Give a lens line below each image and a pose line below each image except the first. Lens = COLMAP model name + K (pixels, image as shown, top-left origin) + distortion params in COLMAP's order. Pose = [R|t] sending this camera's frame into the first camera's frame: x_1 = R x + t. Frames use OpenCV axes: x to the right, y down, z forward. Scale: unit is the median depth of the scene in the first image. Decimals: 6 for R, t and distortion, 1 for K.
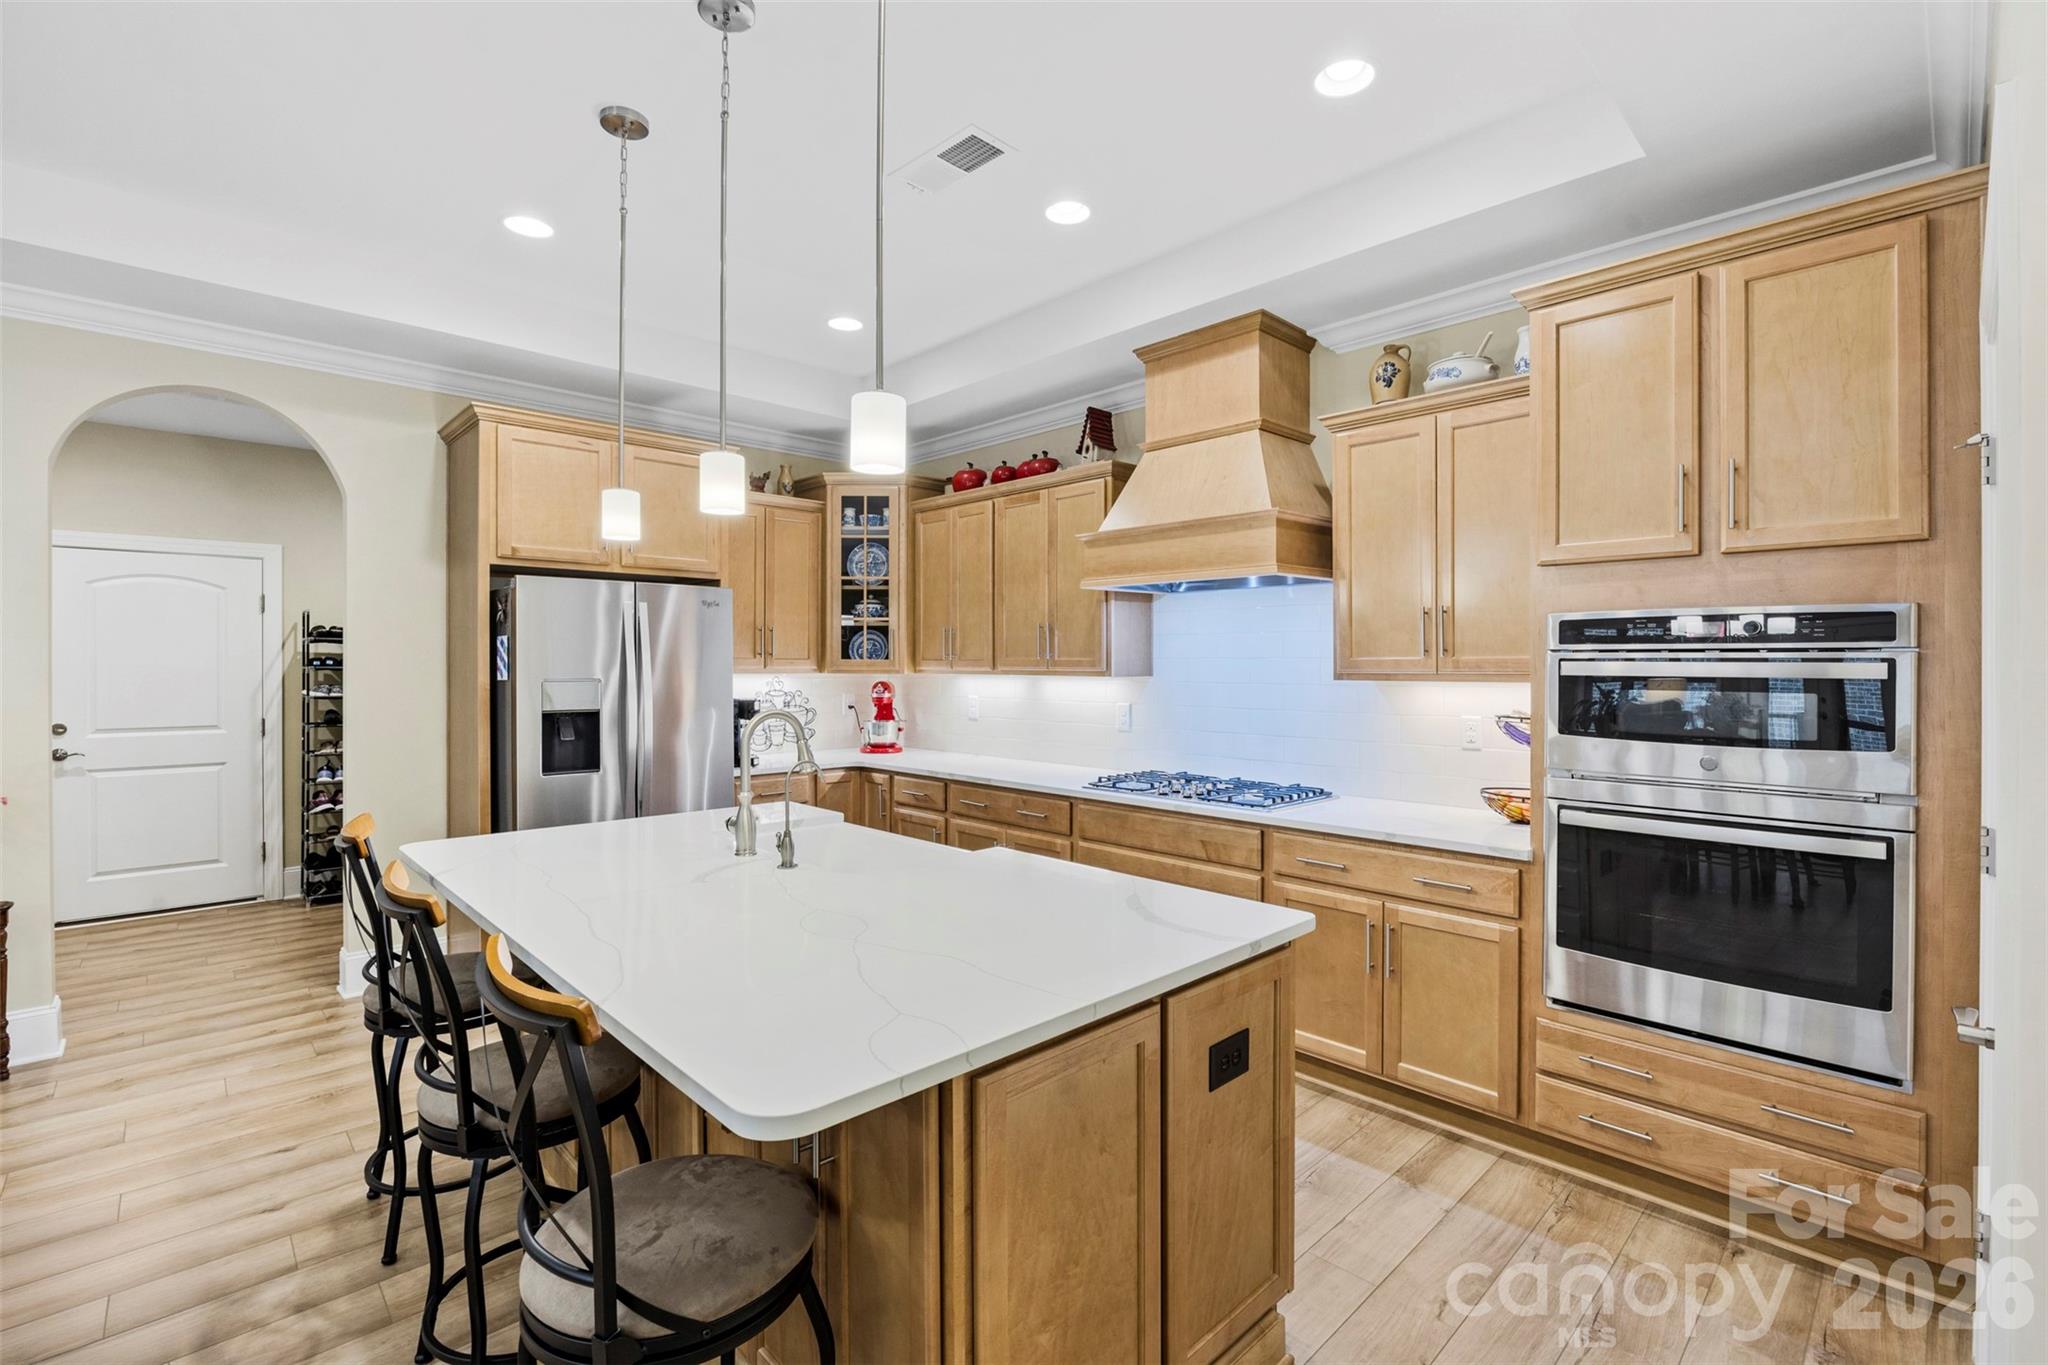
lens RADIAL K [[917.1, 0, 1032.8], [0, 917.1, 667.3], [0, 0, 1]] dist [-0.011658, -0.000374]
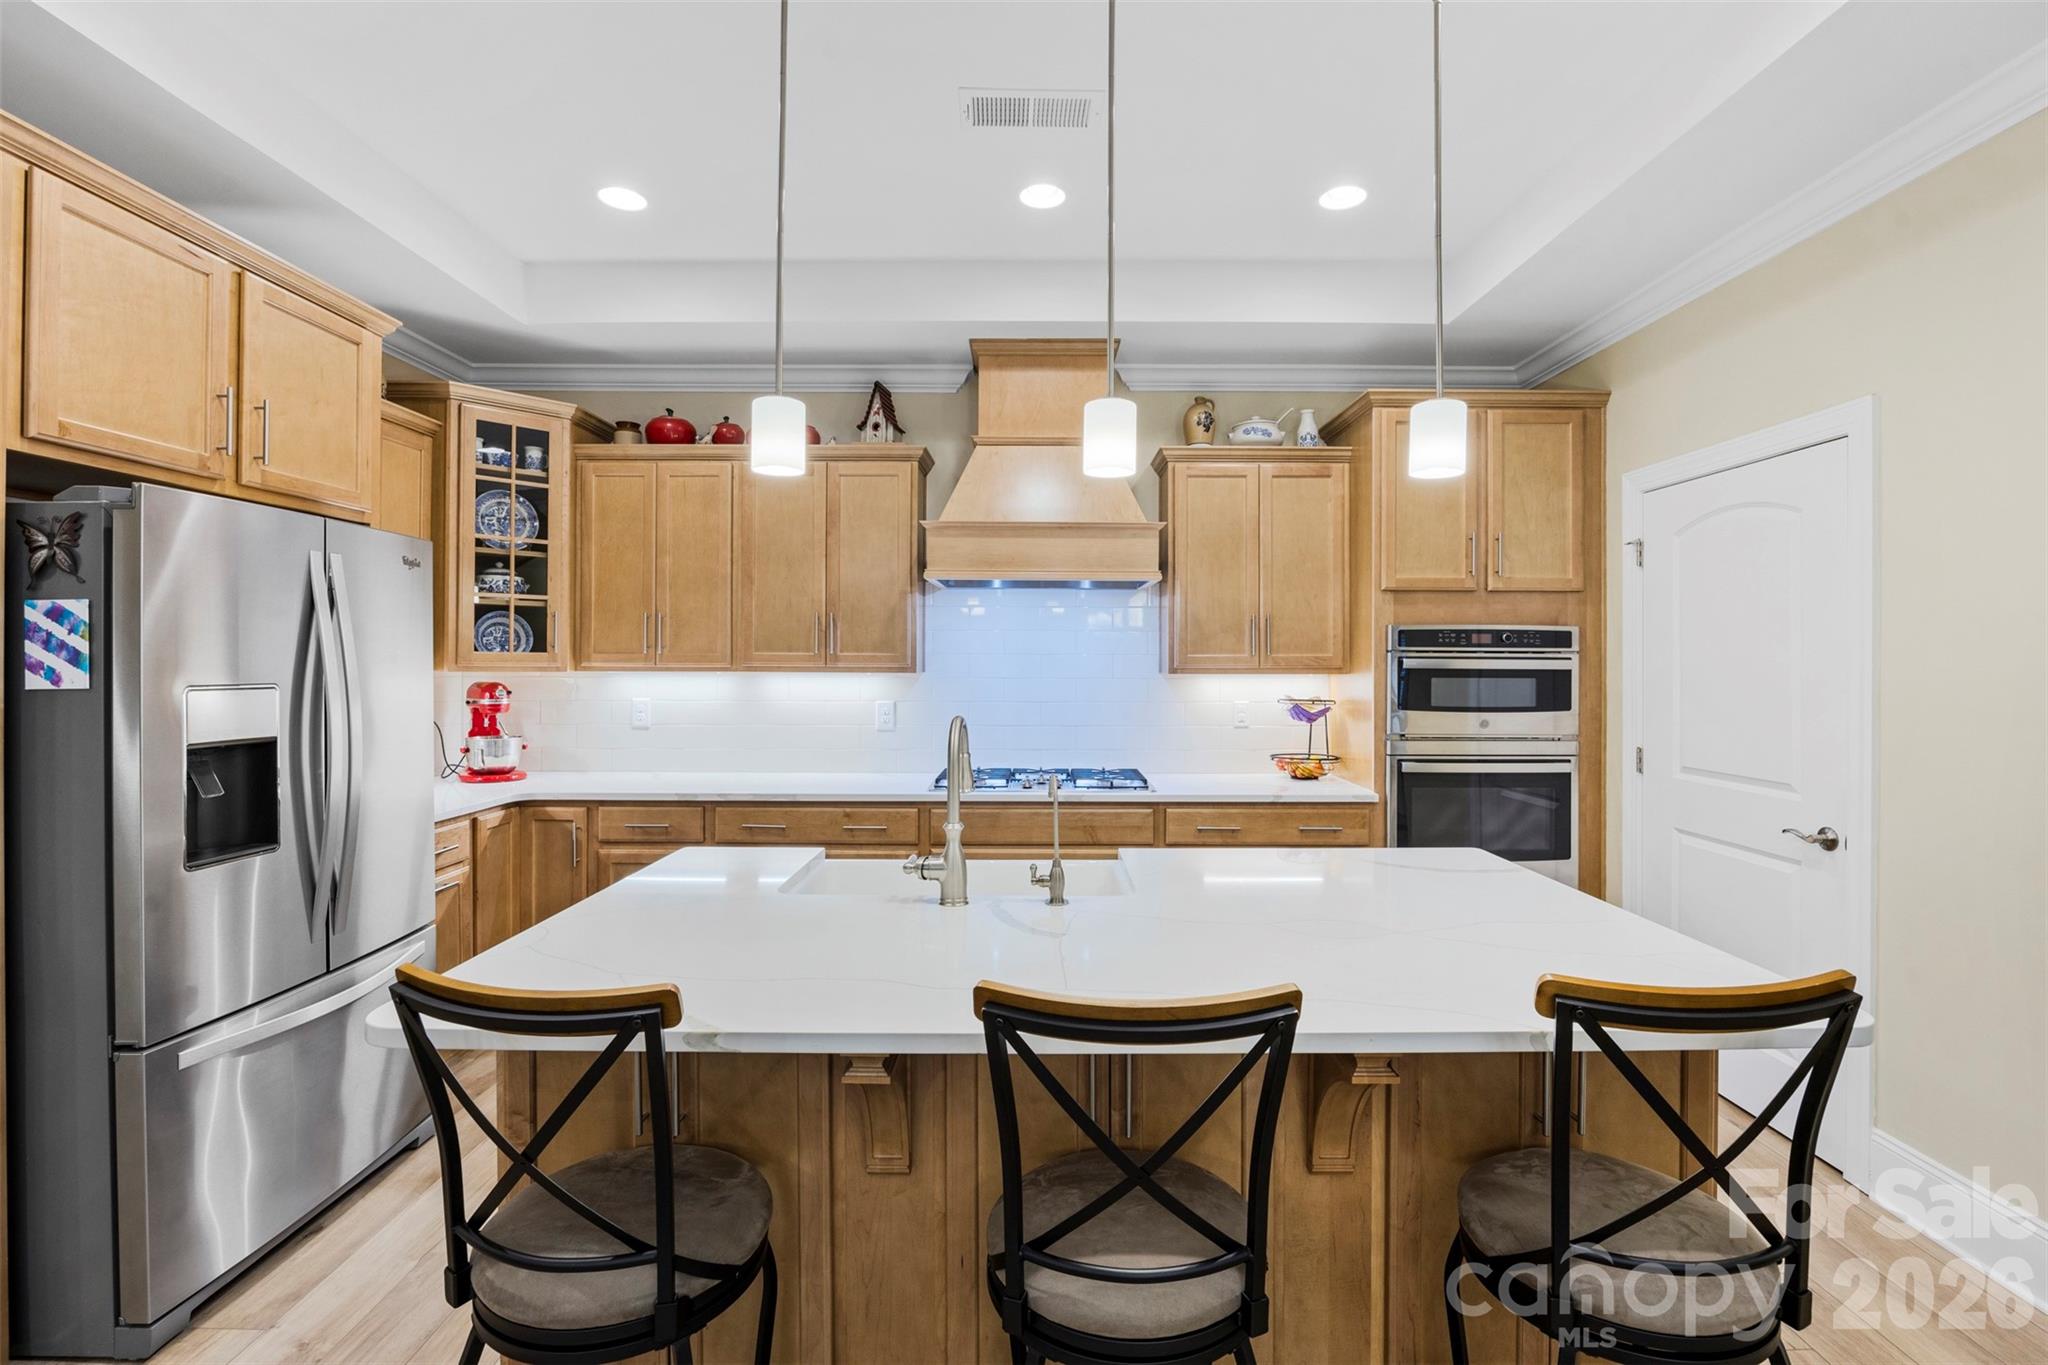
lens RADIAL K [[913.3, 0, 1038.0], [0, 913.3, 663.4], [0, 0, 1]] dist [-0.019826, -0.000027]
pose [[0.693073, -0.000306, 0.720868, -0.511316], [0.000347, 1.000000, 0.000092, 0.000564], [-0.720868, 0.000186, 0.693073, 0.258700]]
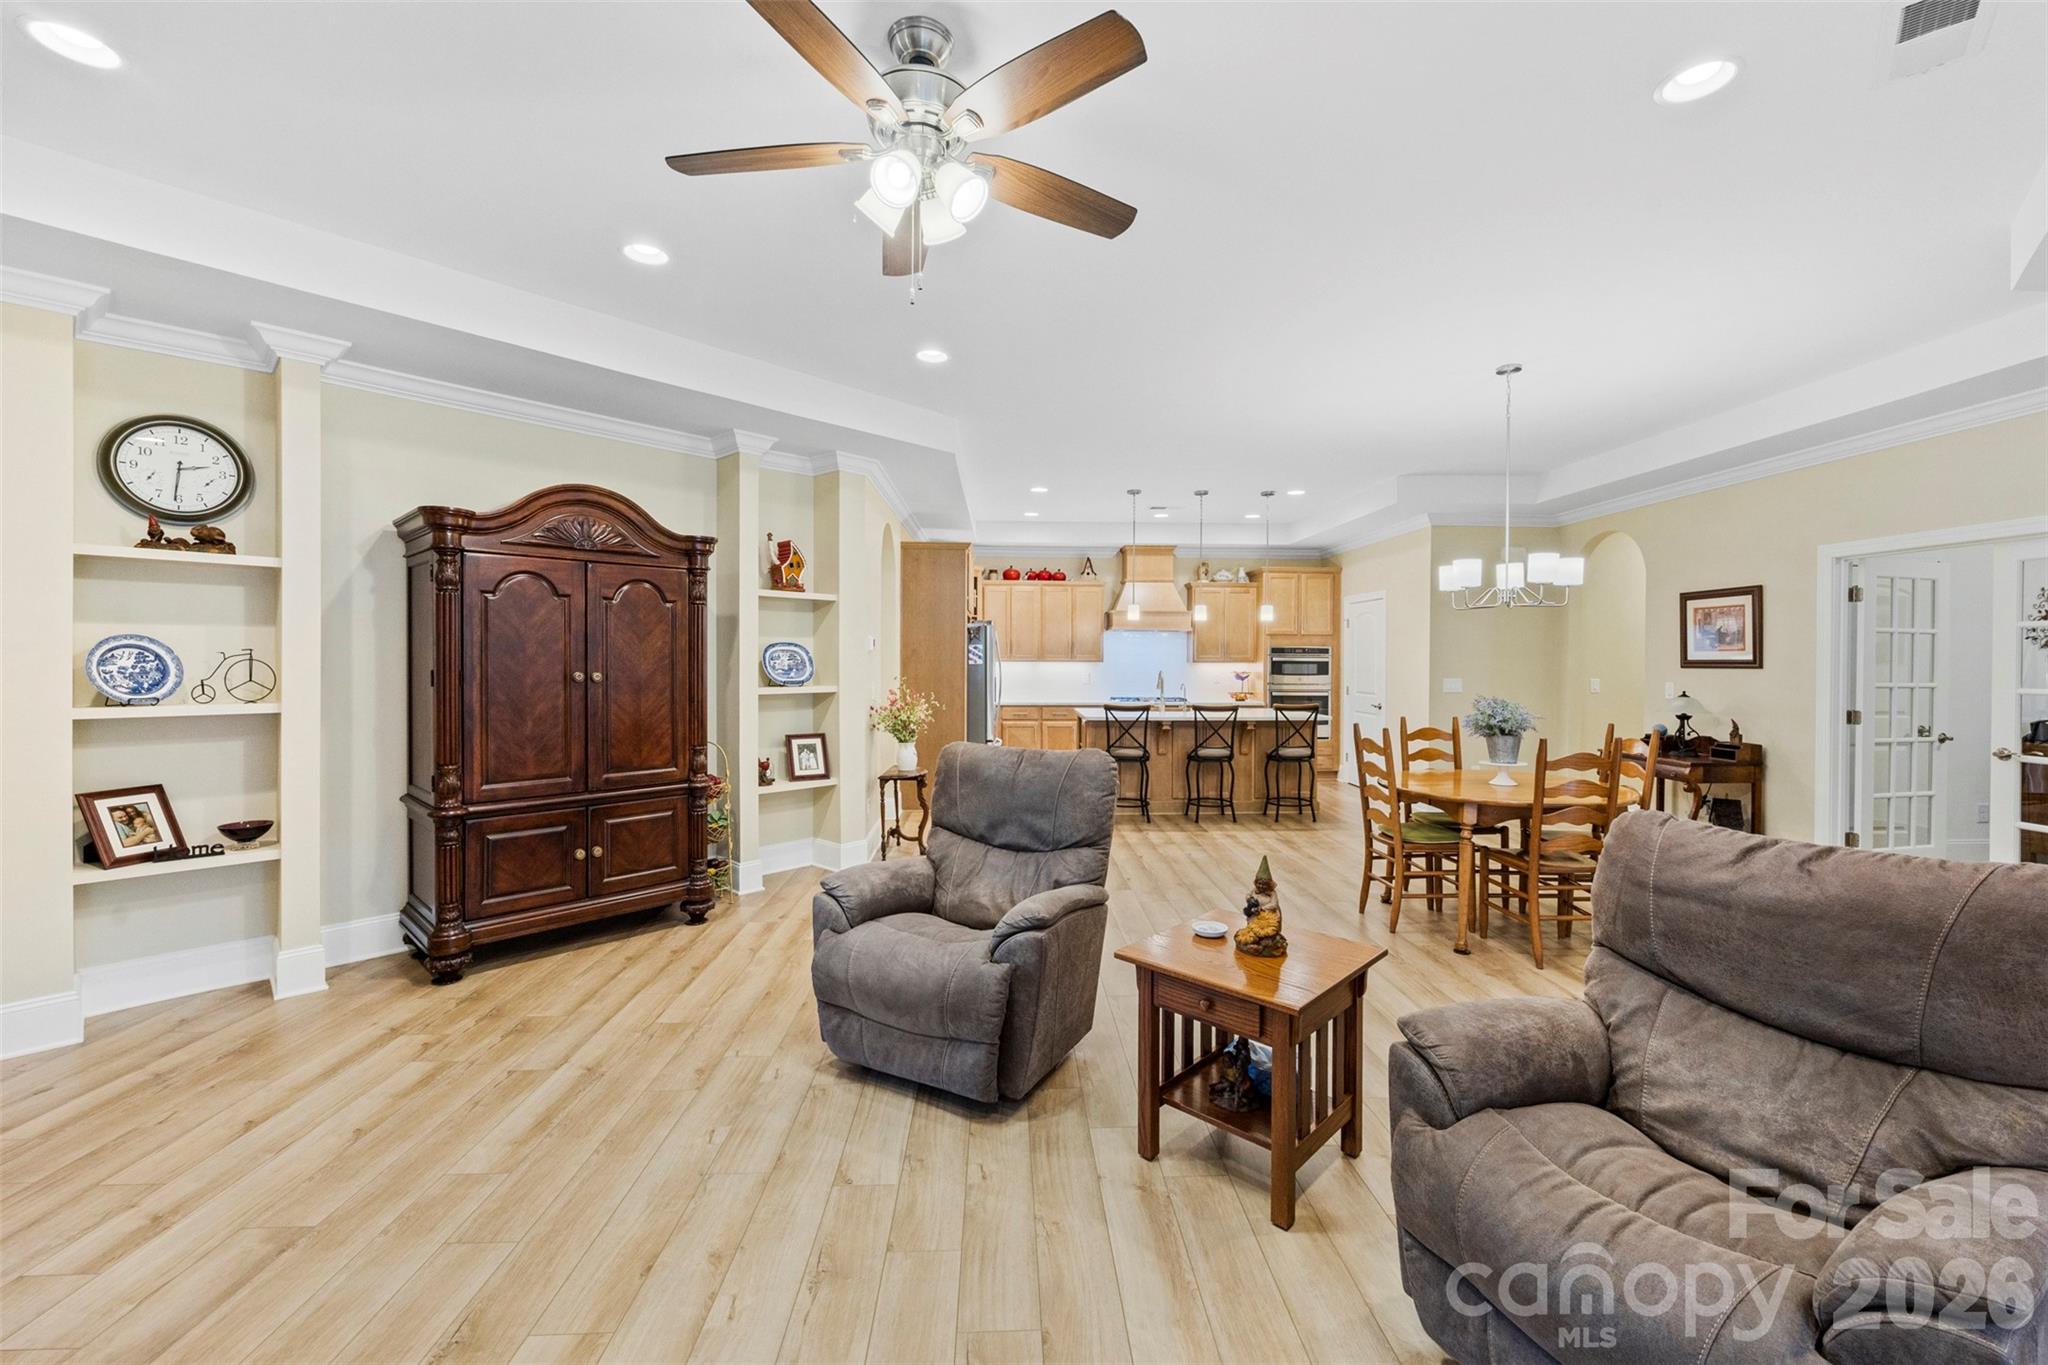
lens RADIAL K [[824.8, 0, 1045.7], [0, 824.8, 663.6], [0, 0, 1]] dist [-0.002095, -0.000300]
pose [[0.657385, -0.002737, 0.753550, -1.845932], [-0.000260, 0.999993, 0.003859, 0.004572], [-0.753555, -0.002733, 0.657379, -0.450228]]
